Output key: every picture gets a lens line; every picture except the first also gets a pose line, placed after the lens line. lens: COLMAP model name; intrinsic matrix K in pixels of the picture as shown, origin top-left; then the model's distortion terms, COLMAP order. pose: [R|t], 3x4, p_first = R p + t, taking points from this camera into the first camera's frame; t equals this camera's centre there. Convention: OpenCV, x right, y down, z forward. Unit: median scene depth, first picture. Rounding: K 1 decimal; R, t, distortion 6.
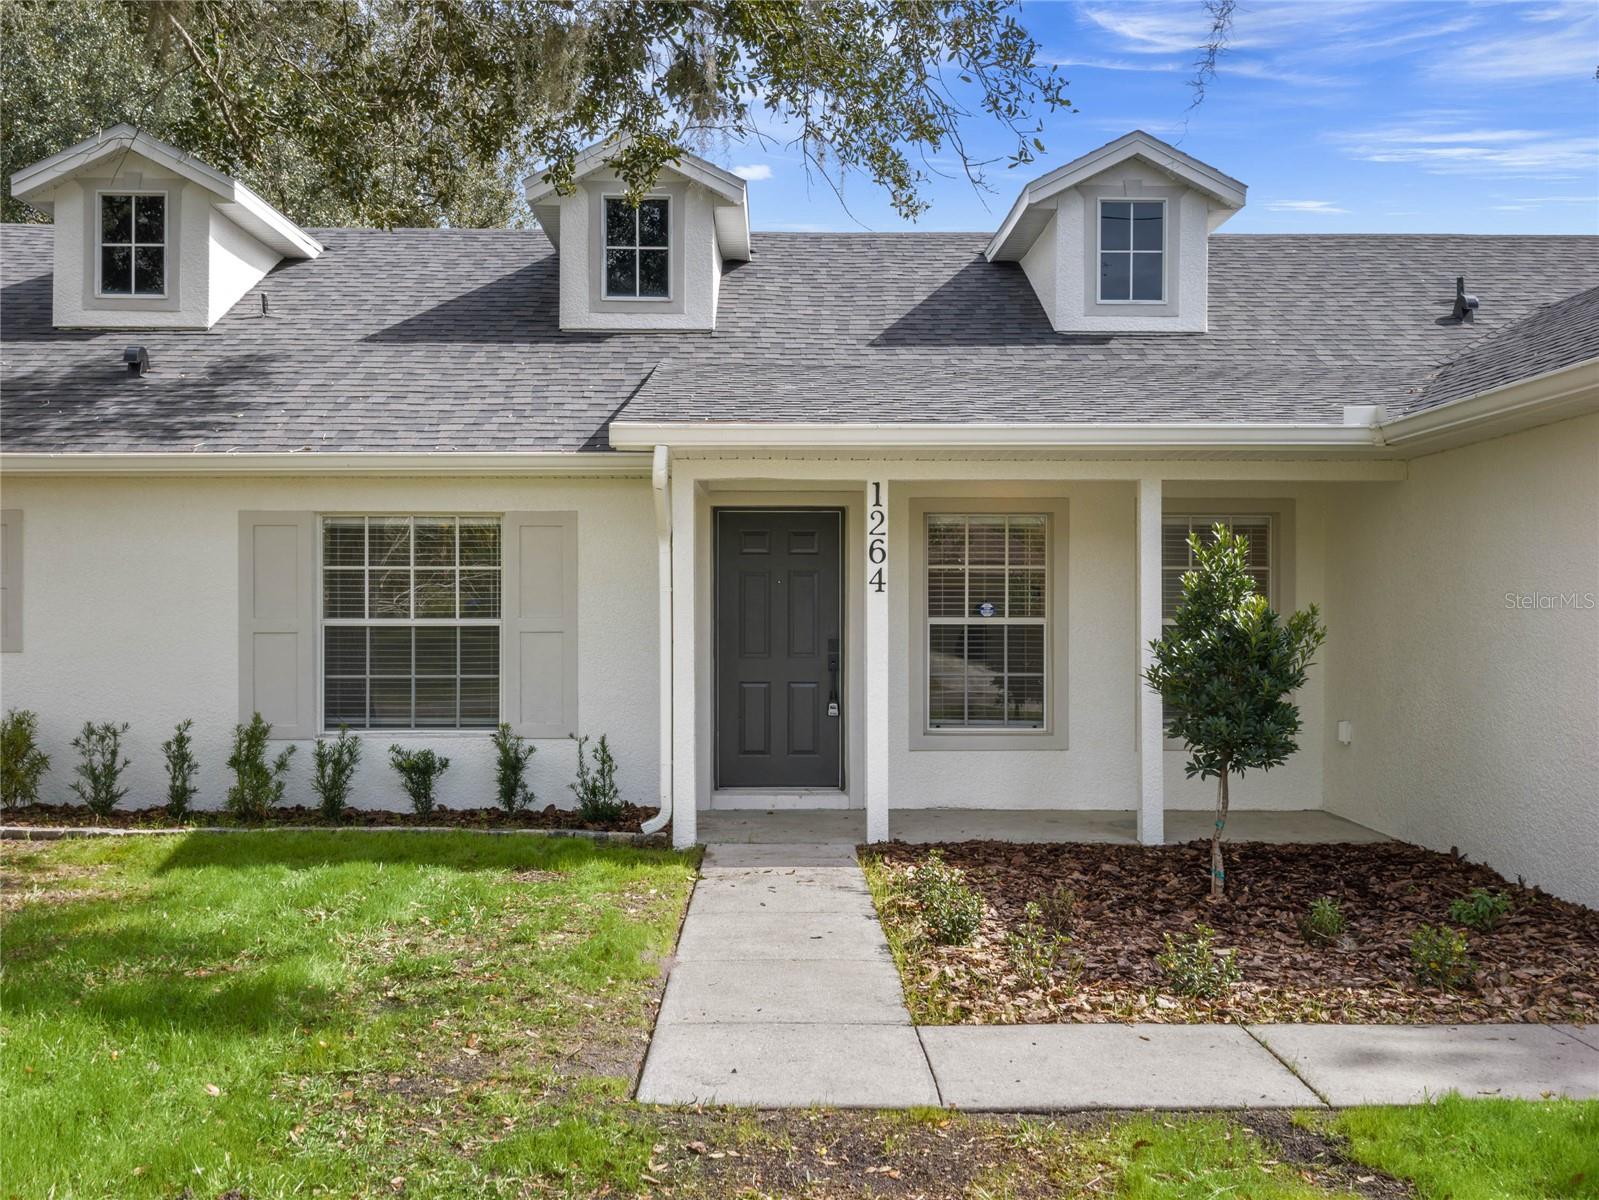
lens RADIAL K [[1620.5, 0, 799.5], [0, 1620.5, 600.0], [0, 0, 1]] dist [0.063284, -0.128462]
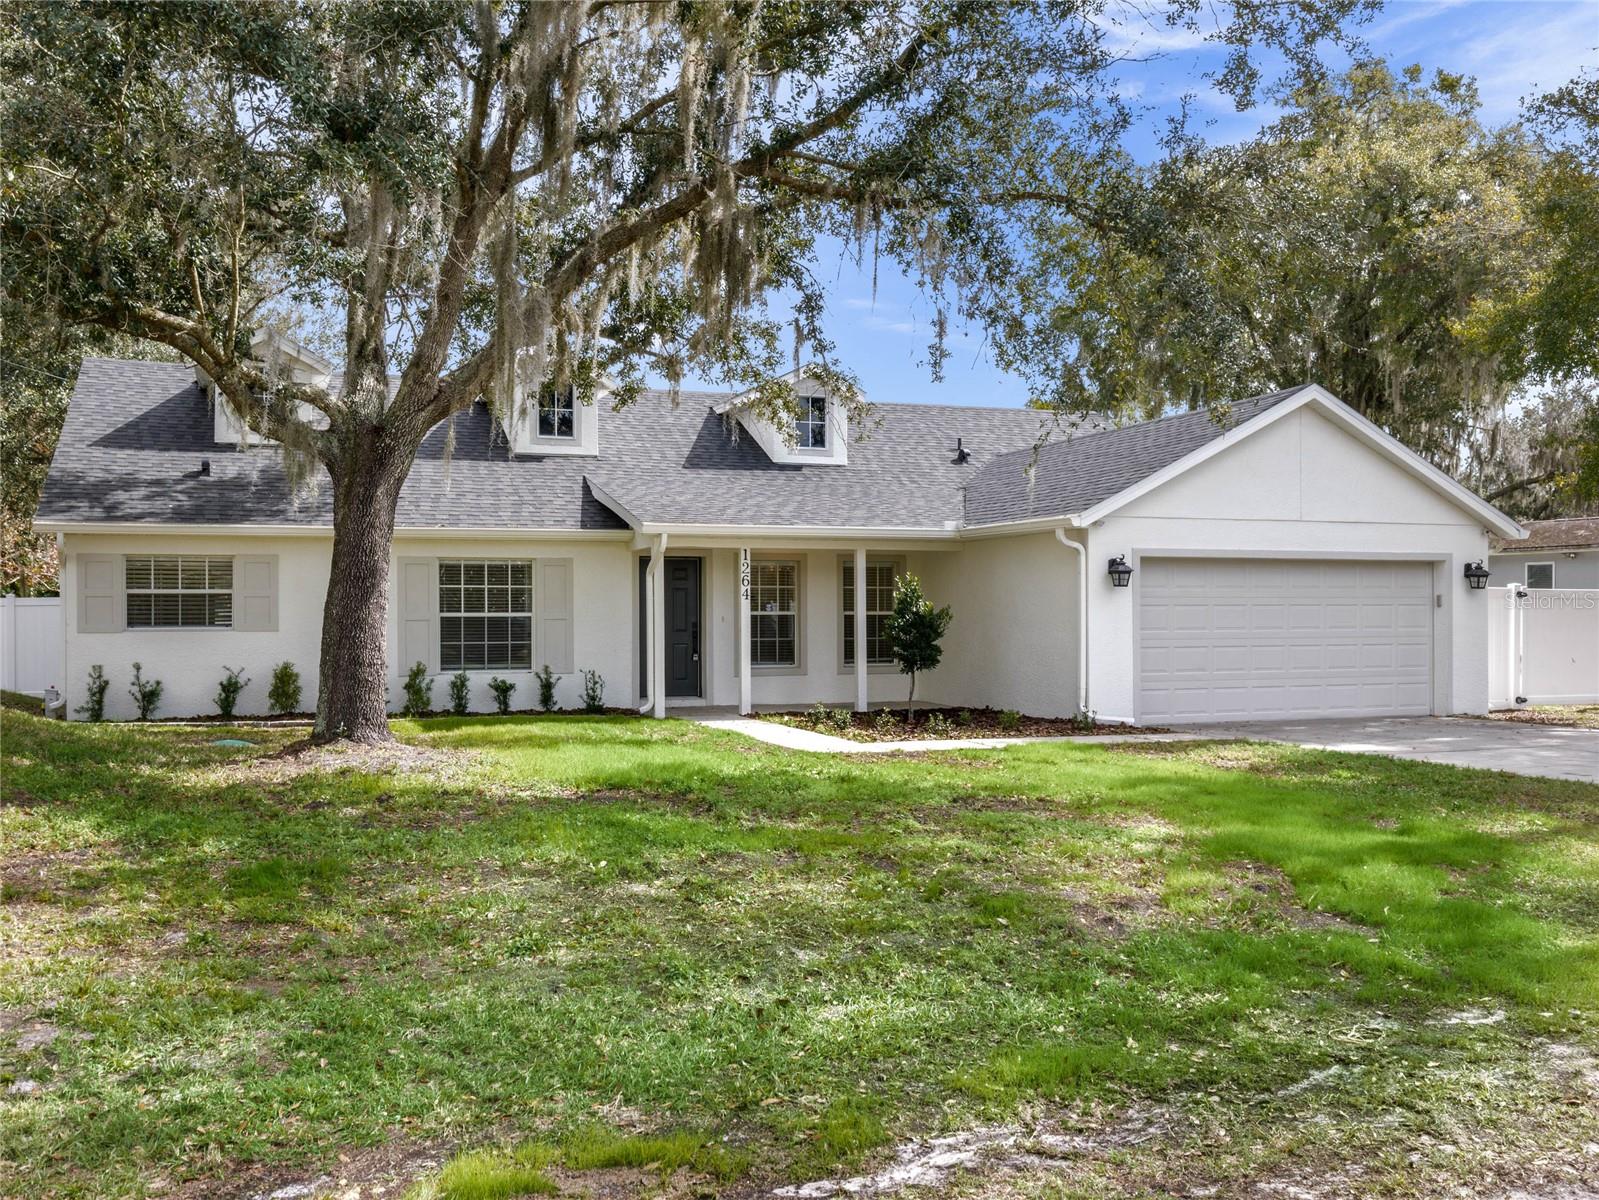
lens RADIAL K [[1442.8, 0, 799.5], [0, 1442.8, 600.0], [0, 0, 1]] dist [0.018526, 0.005110]
pose [[0.942954, -0.000380, 0.332924, -0.458946], [0.000555, 1.000000, -0.000430, -0.002736], [-0.332924, 0.000590, 0.942954, -0.739325]]
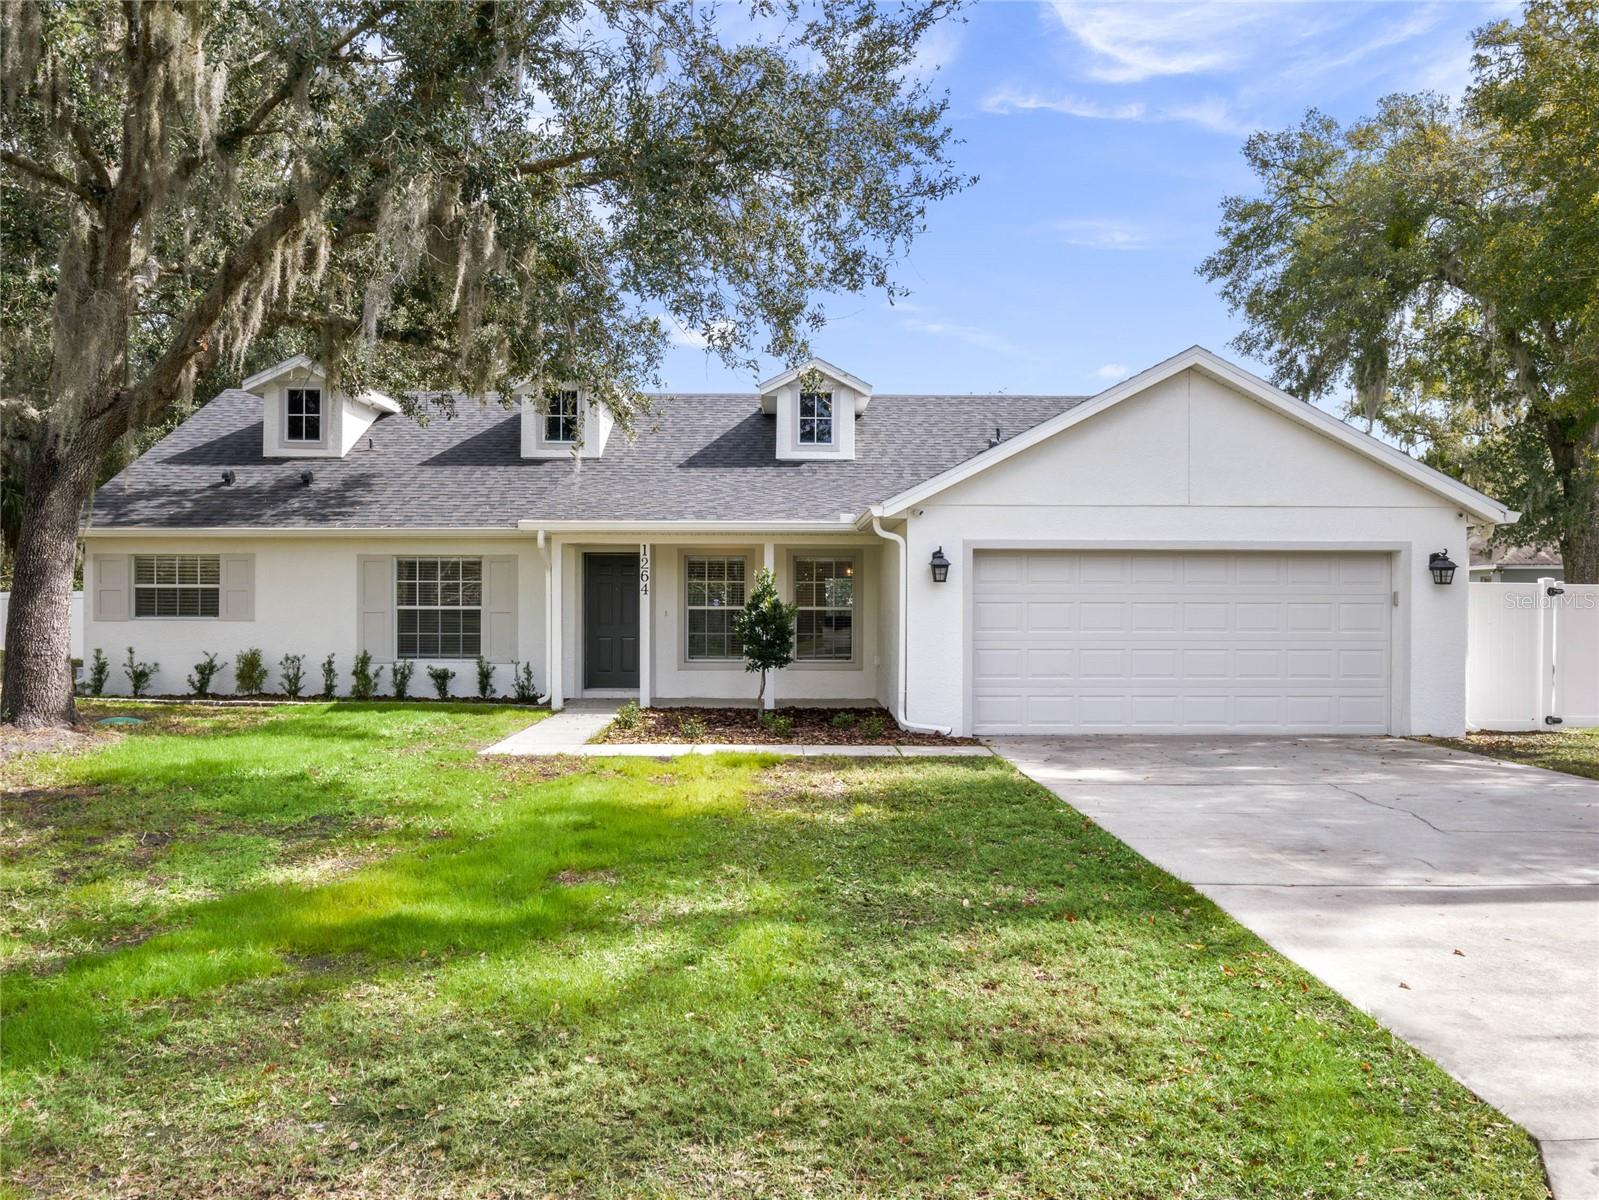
lens RADIAL K [[1288.2, 0, 799.5], [0, 1288.2, 600.0], [0, 0, 1]] dist [0.000591, -0.001173]
pose [[0.999992, 0.002351, -0.003143, 0.229105], [-0.002331, 0.999978, 0.006178, -0.007431], [0.003157, -0.006171, 0.999976, -0.650481]]
